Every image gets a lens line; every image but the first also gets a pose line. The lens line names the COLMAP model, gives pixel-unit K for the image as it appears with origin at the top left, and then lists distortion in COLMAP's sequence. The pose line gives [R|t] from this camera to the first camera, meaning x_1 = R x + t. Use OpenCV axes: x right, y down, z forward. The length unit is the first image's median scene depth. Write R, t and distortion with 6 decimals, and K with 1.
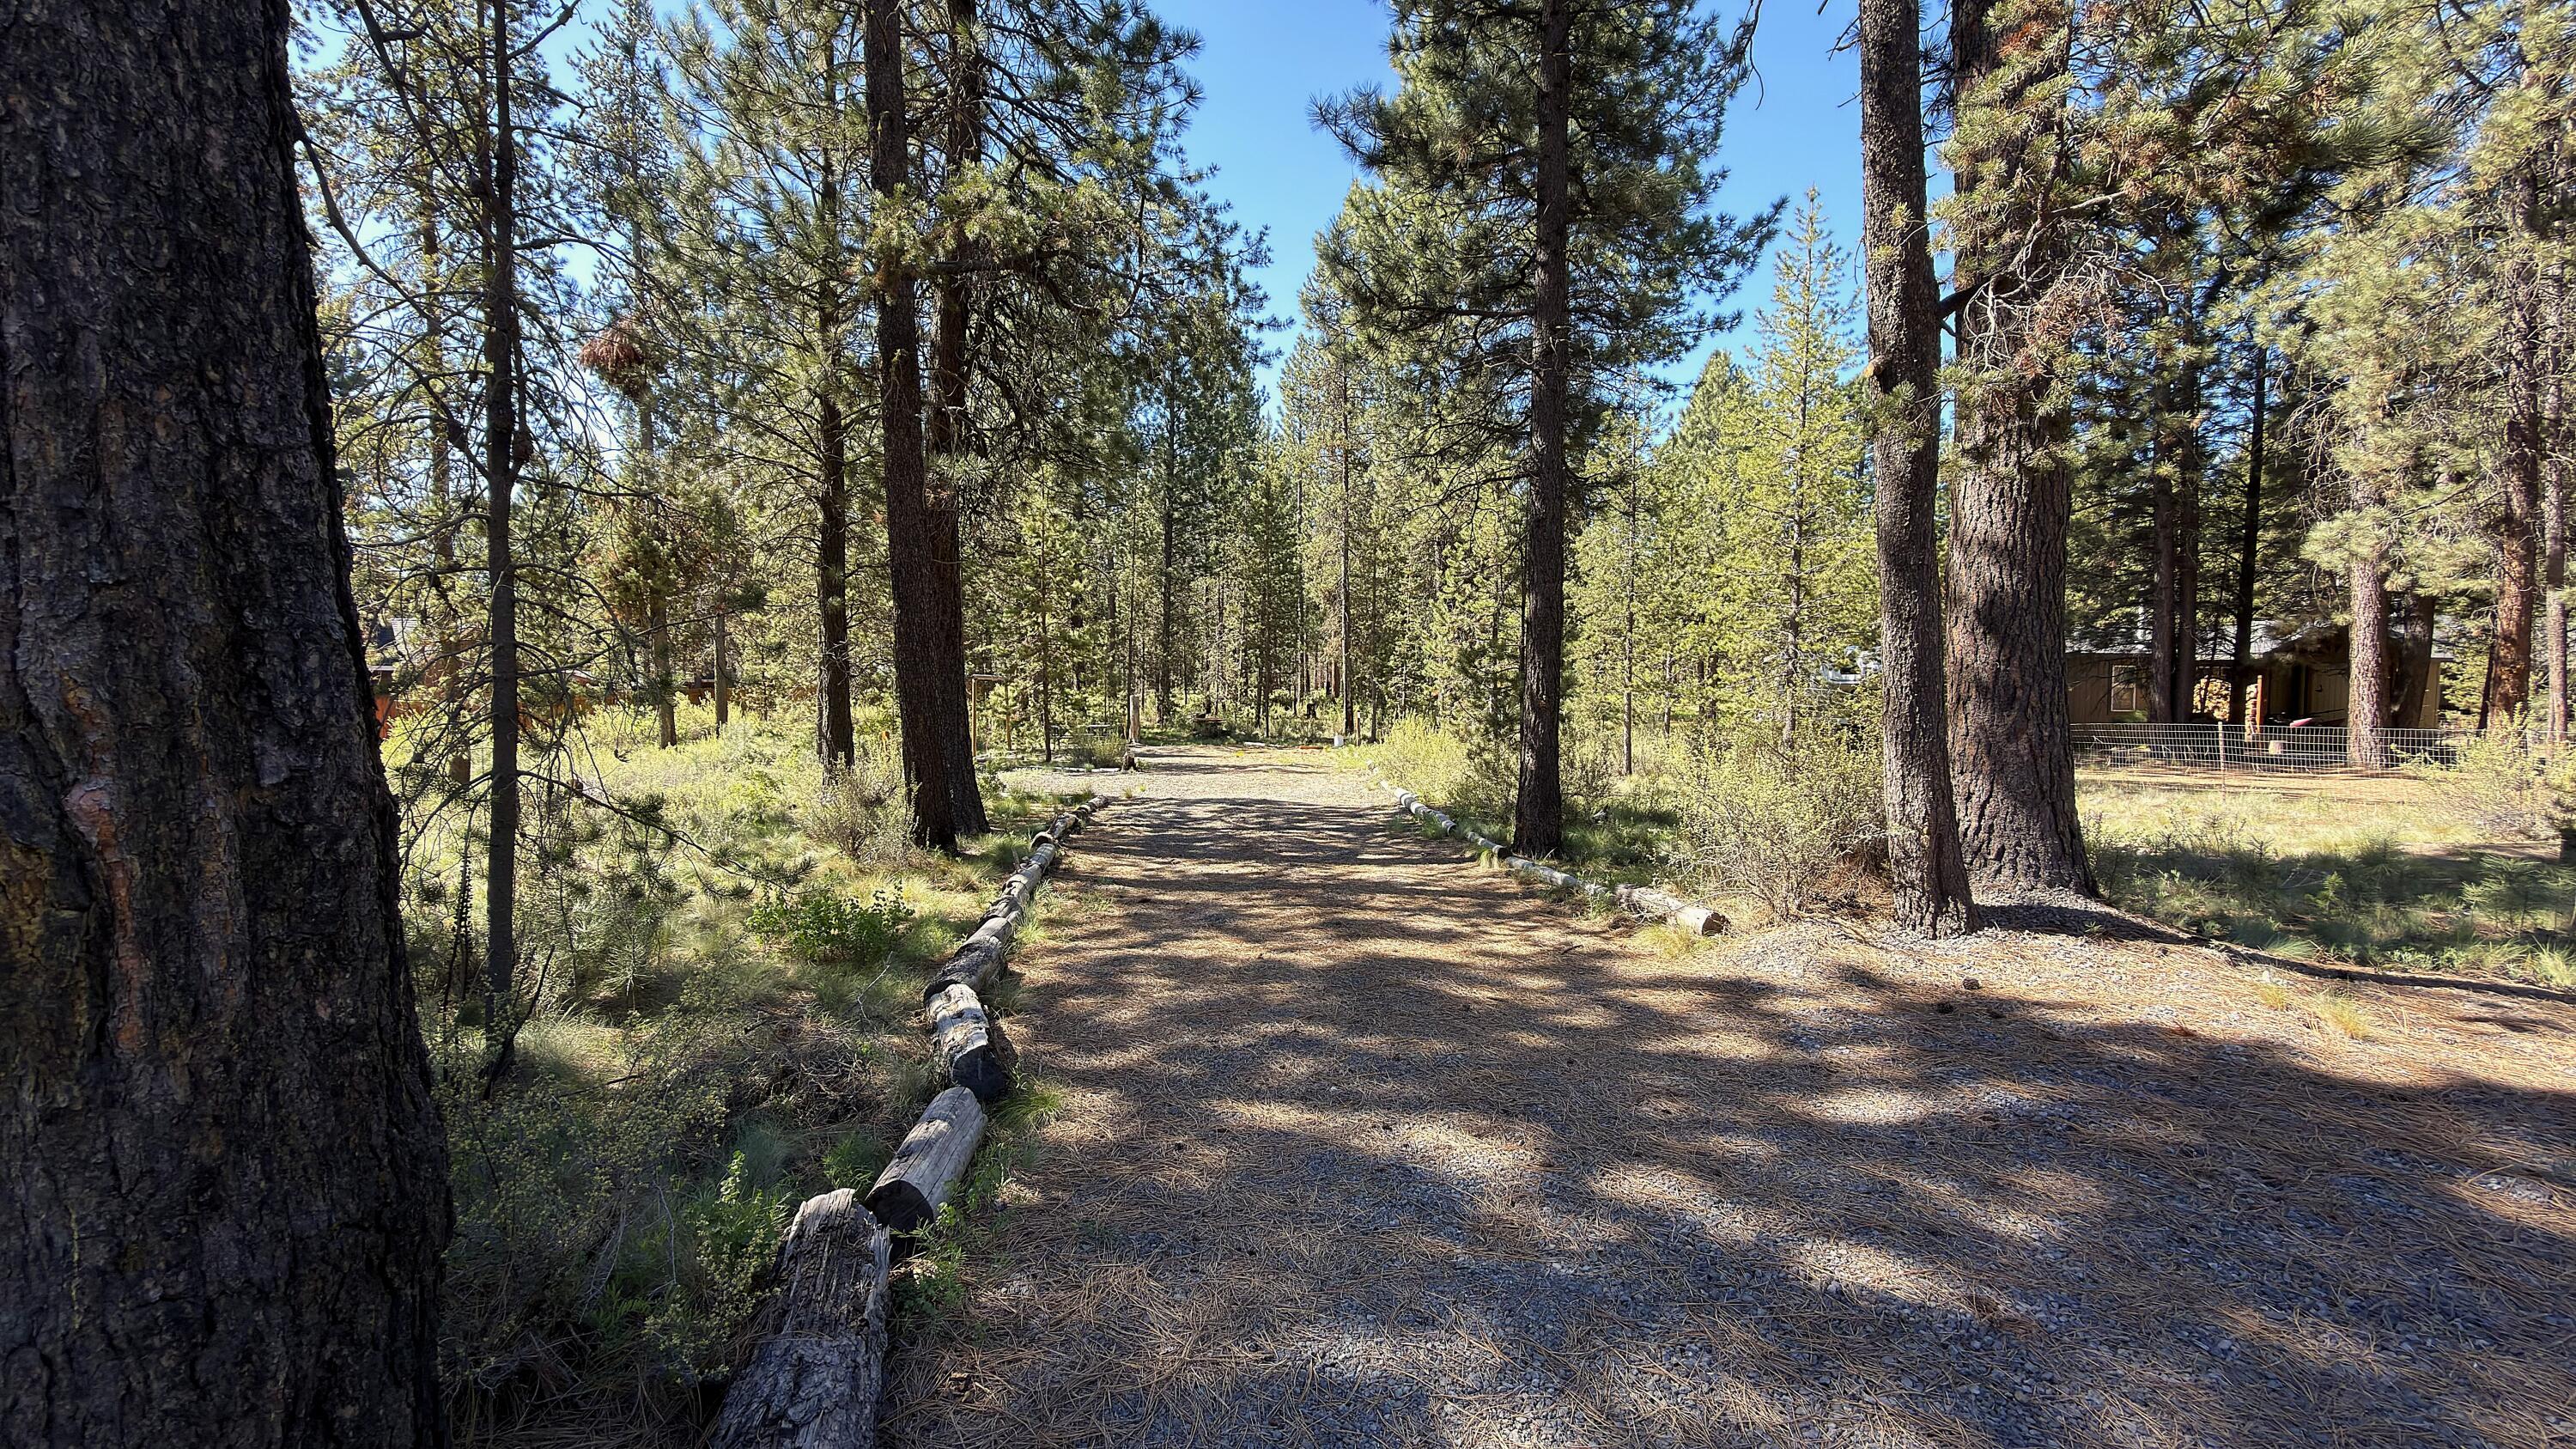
lens RADIAL K [[1032.0, 0, 1288.4], [0, 1032.0, 722.4], [0, 0, 1]] dist [0.002455, 0.000386]
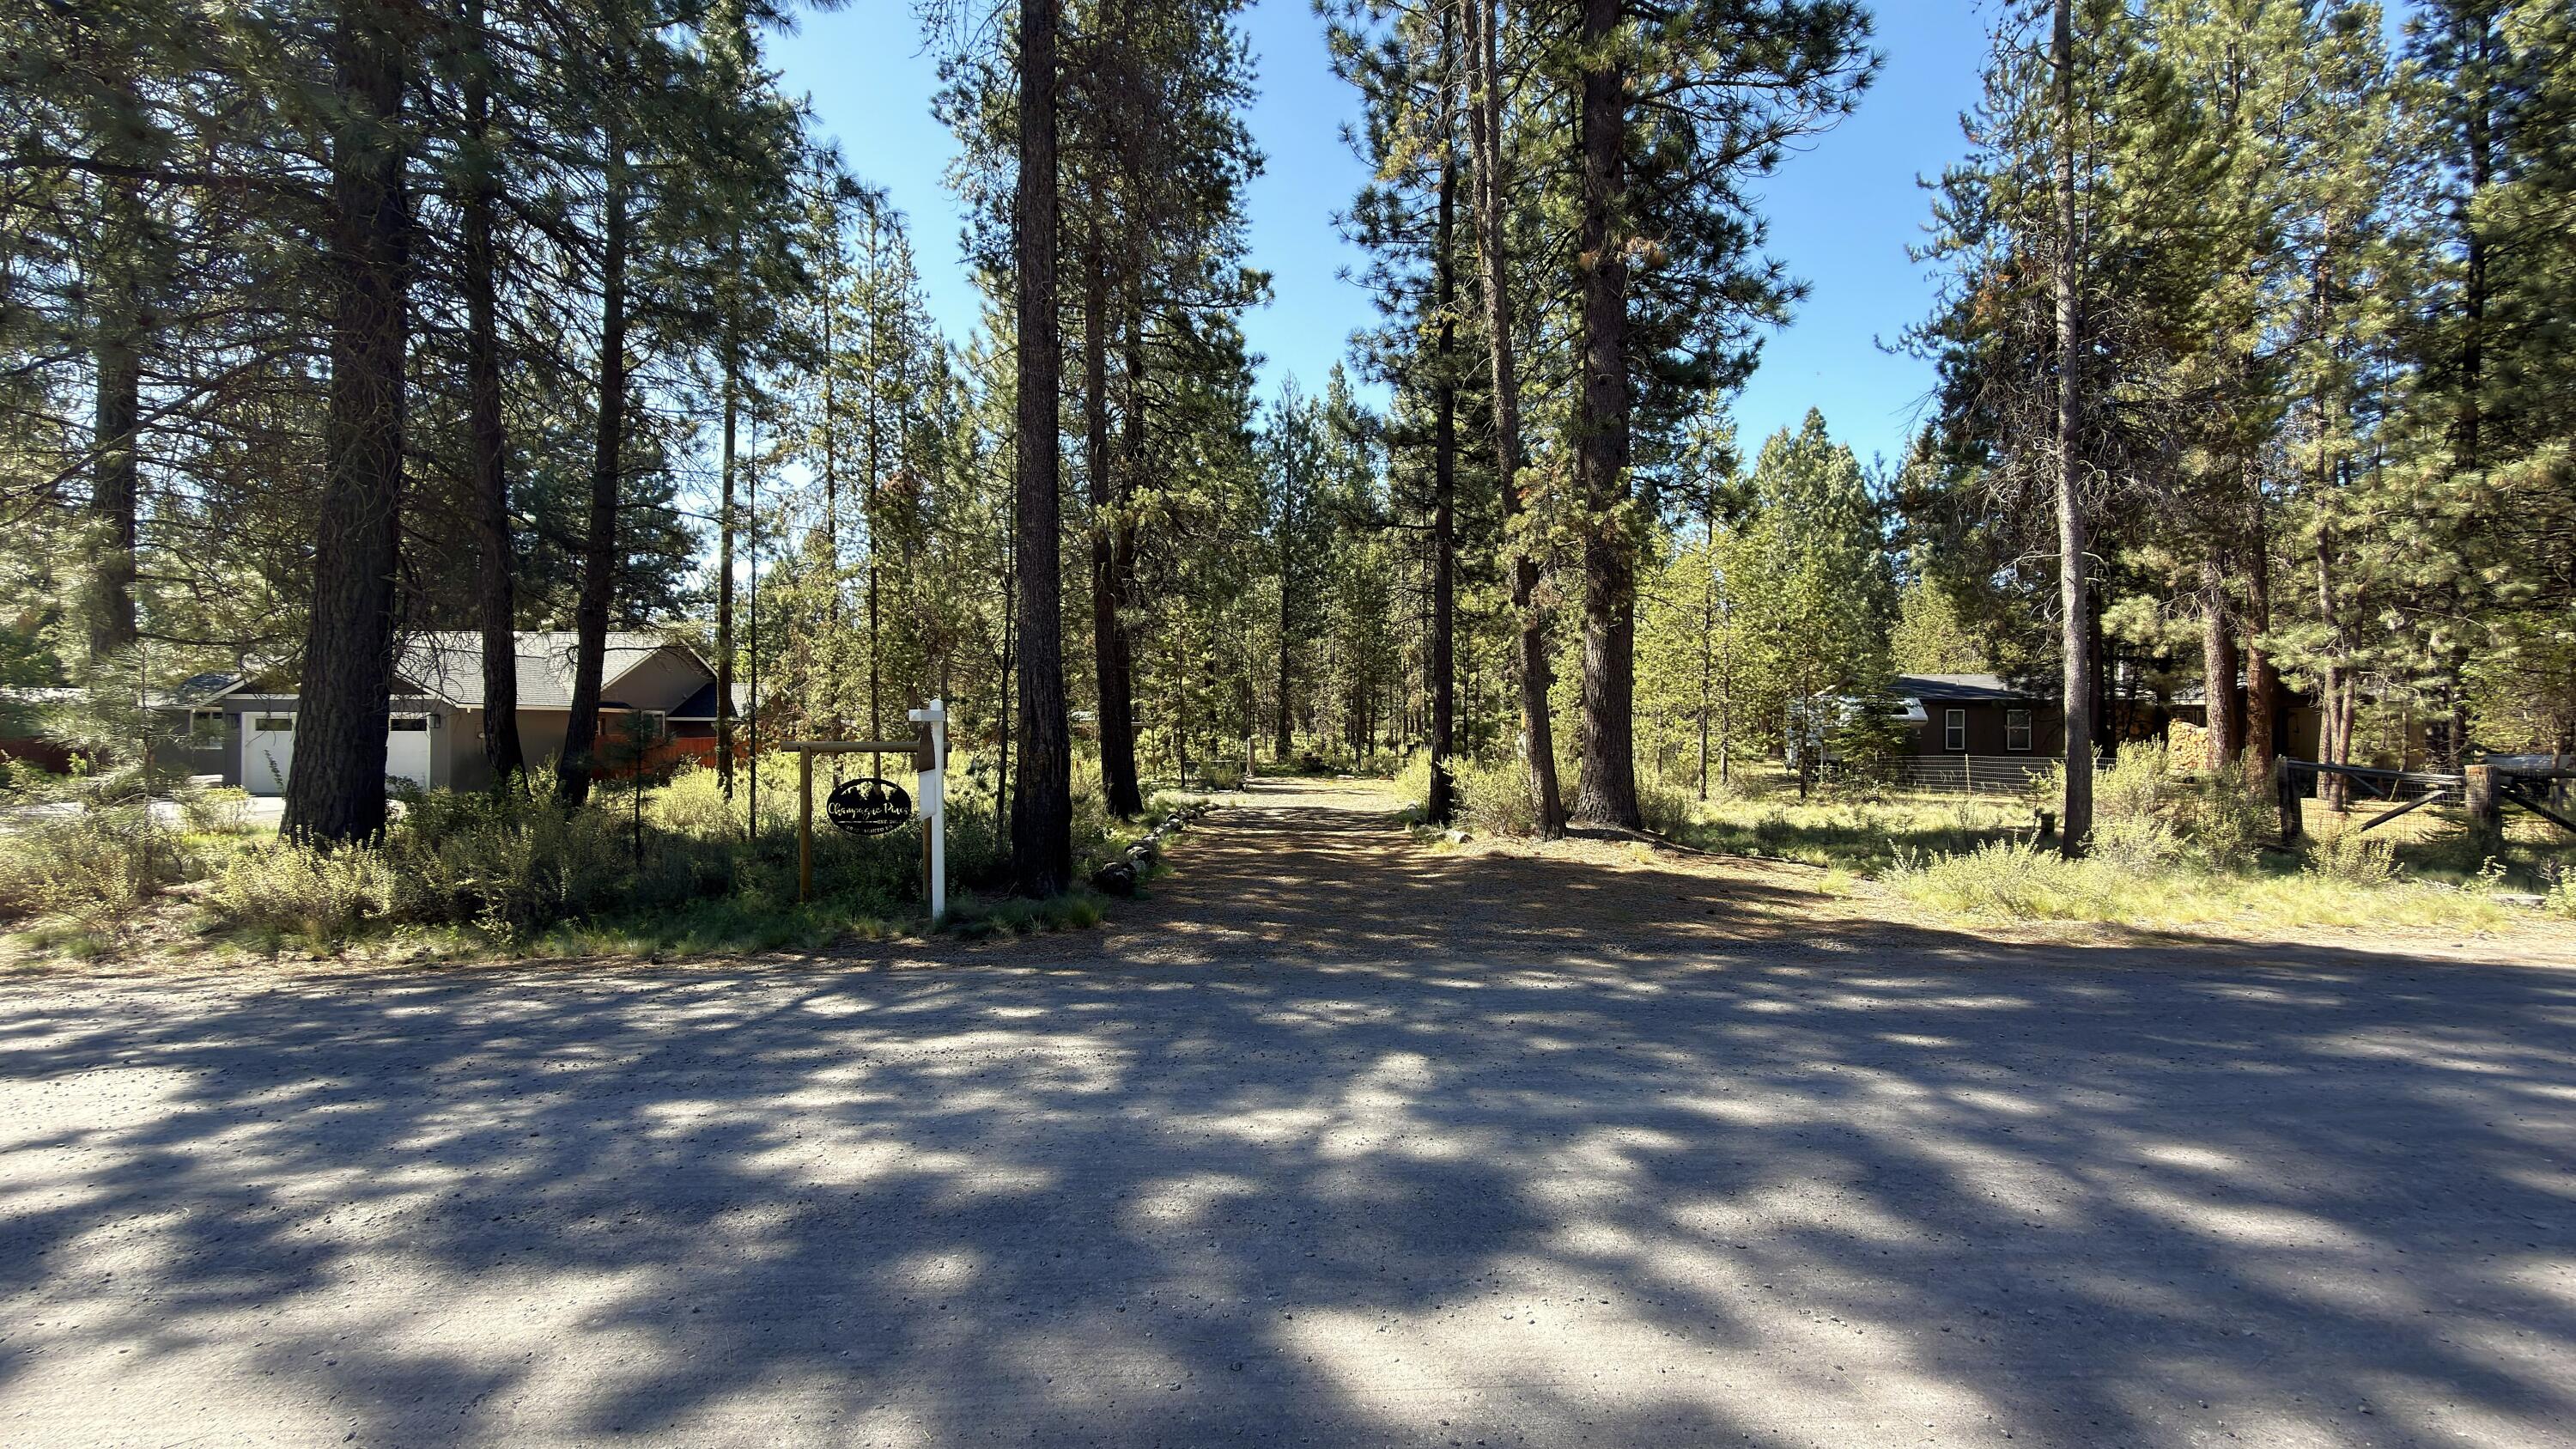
lens RADIAL K [[1032.0, 0, 1285.6], [0, 1032.0, 722.0], [0, 0, 1]] dist [0.002455, 0.000386]
pose [[0.990535, -0.003202, -0.137222, 0.081929], [-0.002464, 0.999152, -0.041100, 0.008481], [0.137237, 0.041049, 0.989687, -0.304958]]
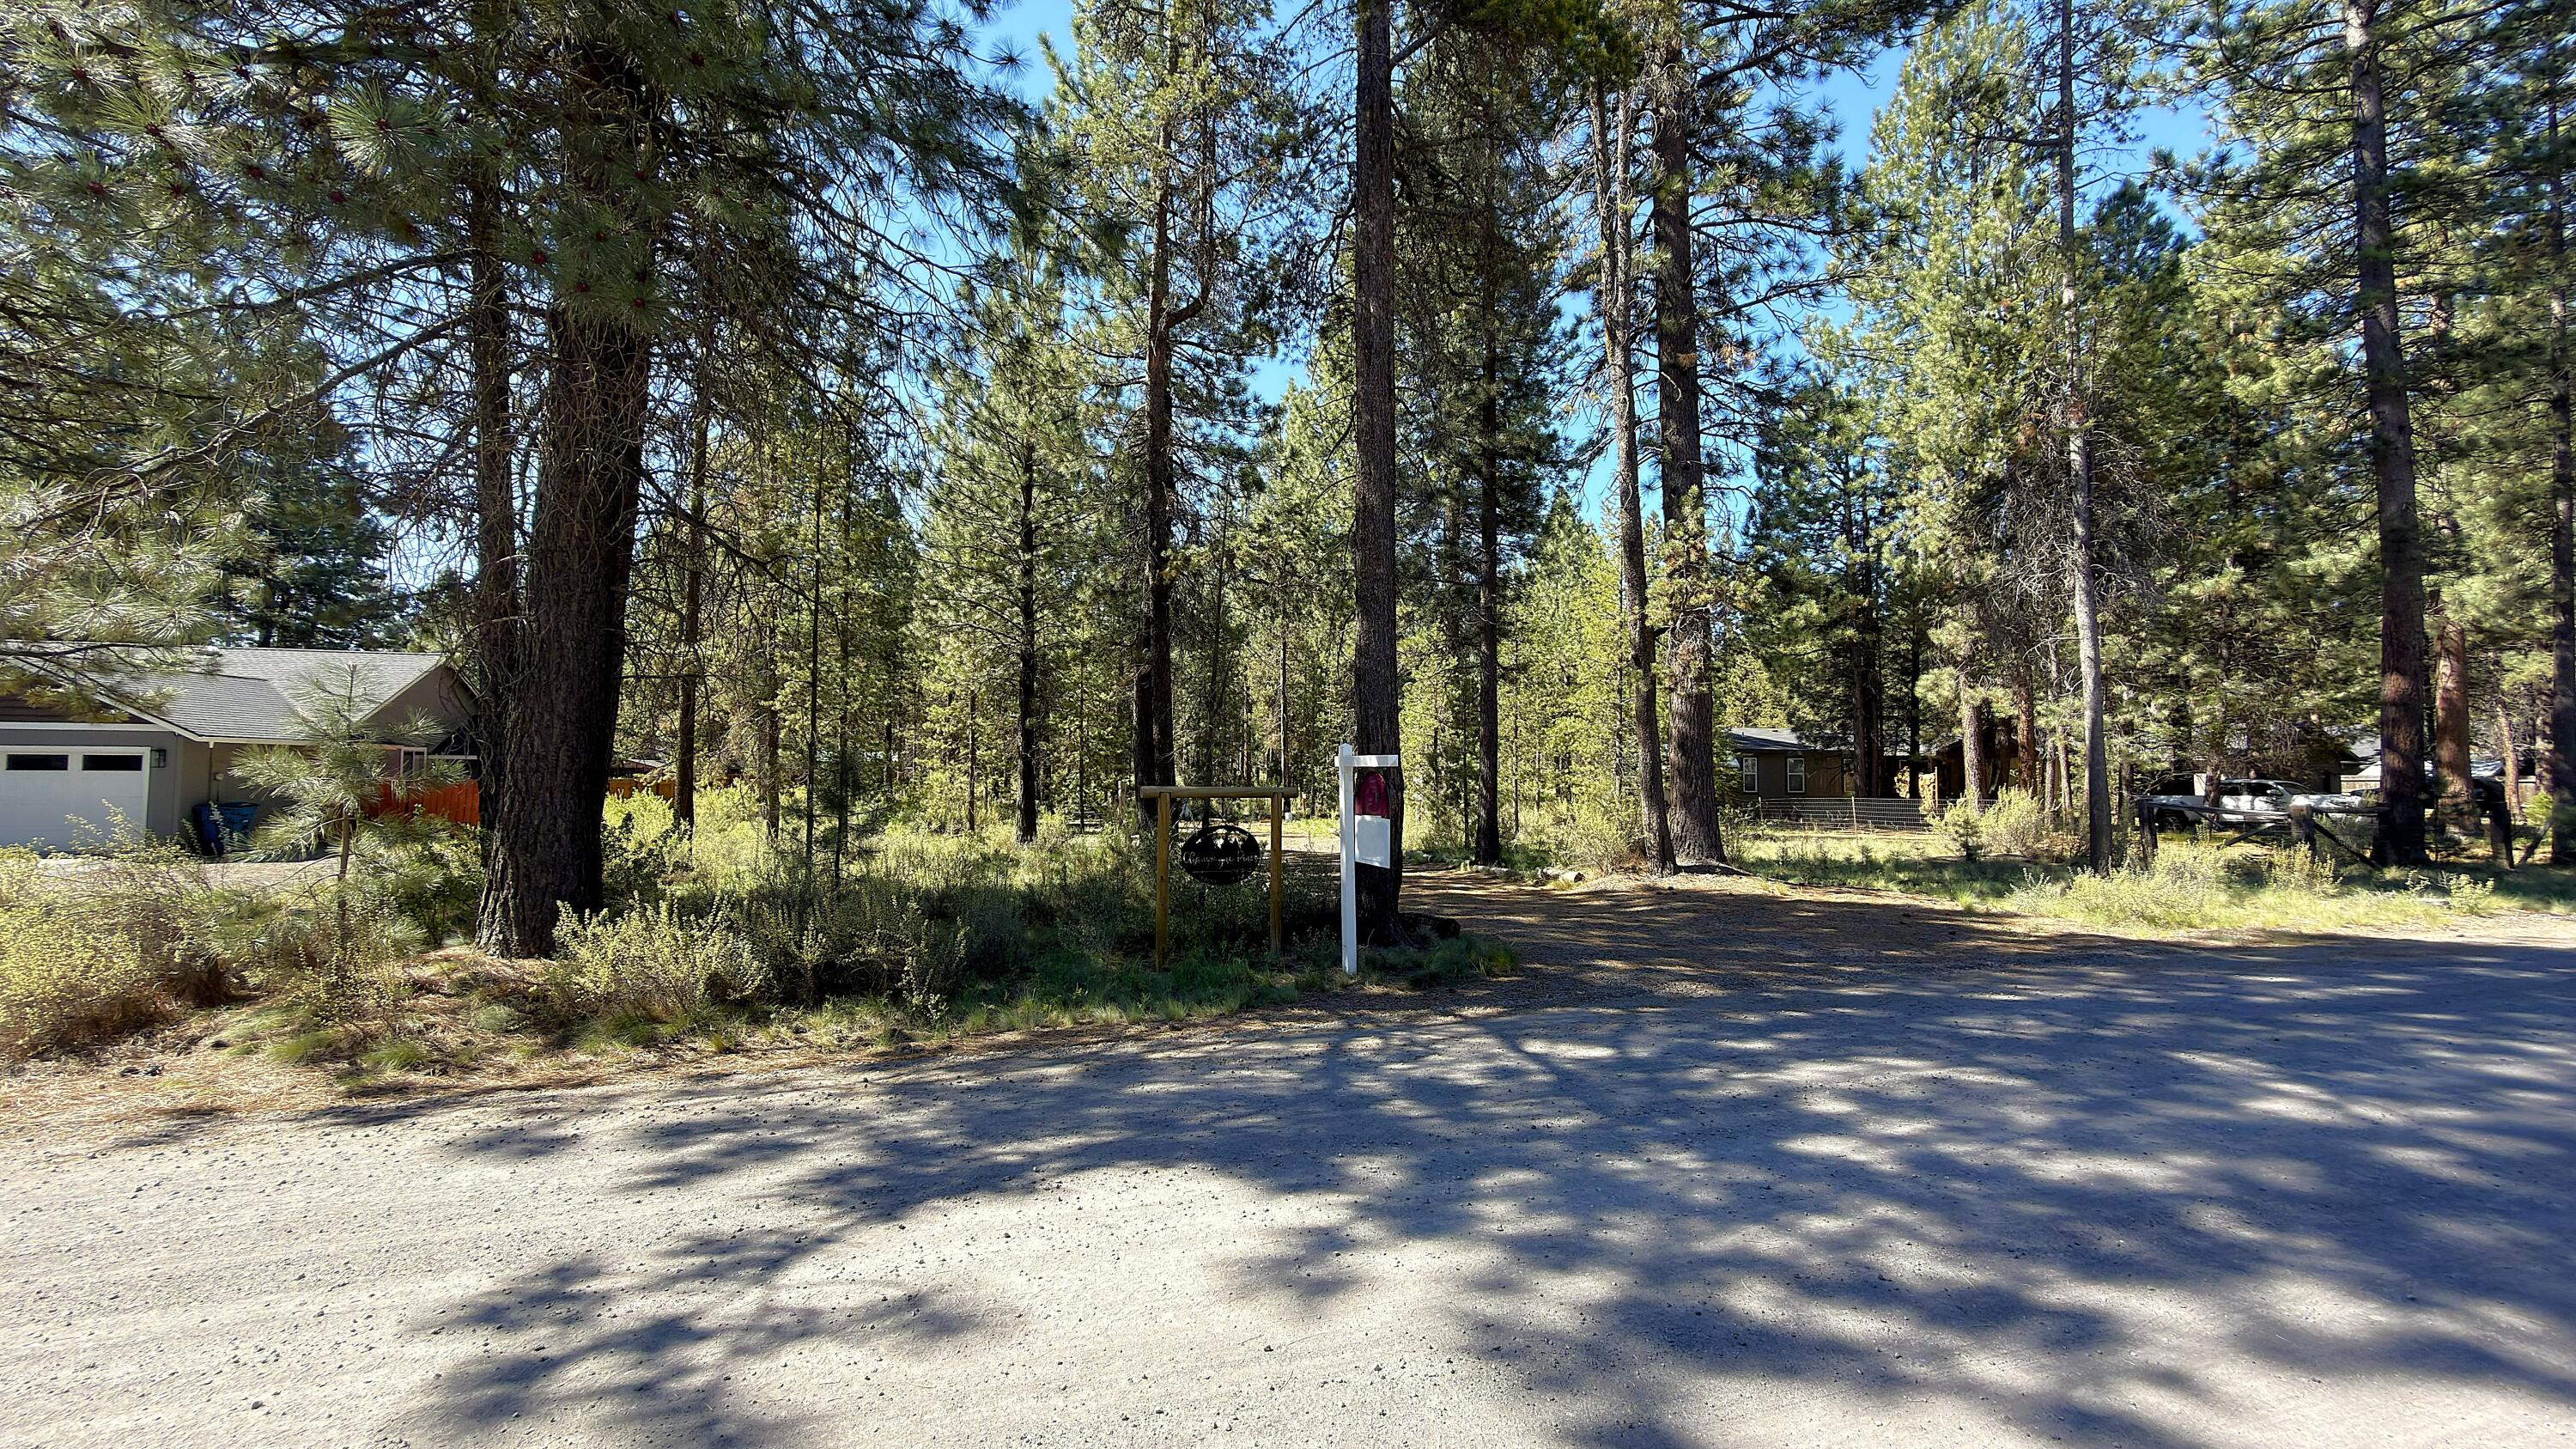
lens RADIAL K [[1032.0, 0, 1292.0], [0, 1032.0, 722.2], [0, 0, 1]] dist [0.002455, 0.000386]
pose [[0.991124, 0.008245, 0.132684, -0.135351], [0.002848, 0.996529, -0.083193, 0.008306], [-0.132909, 0.082832, 0.987661, -0.311621]]
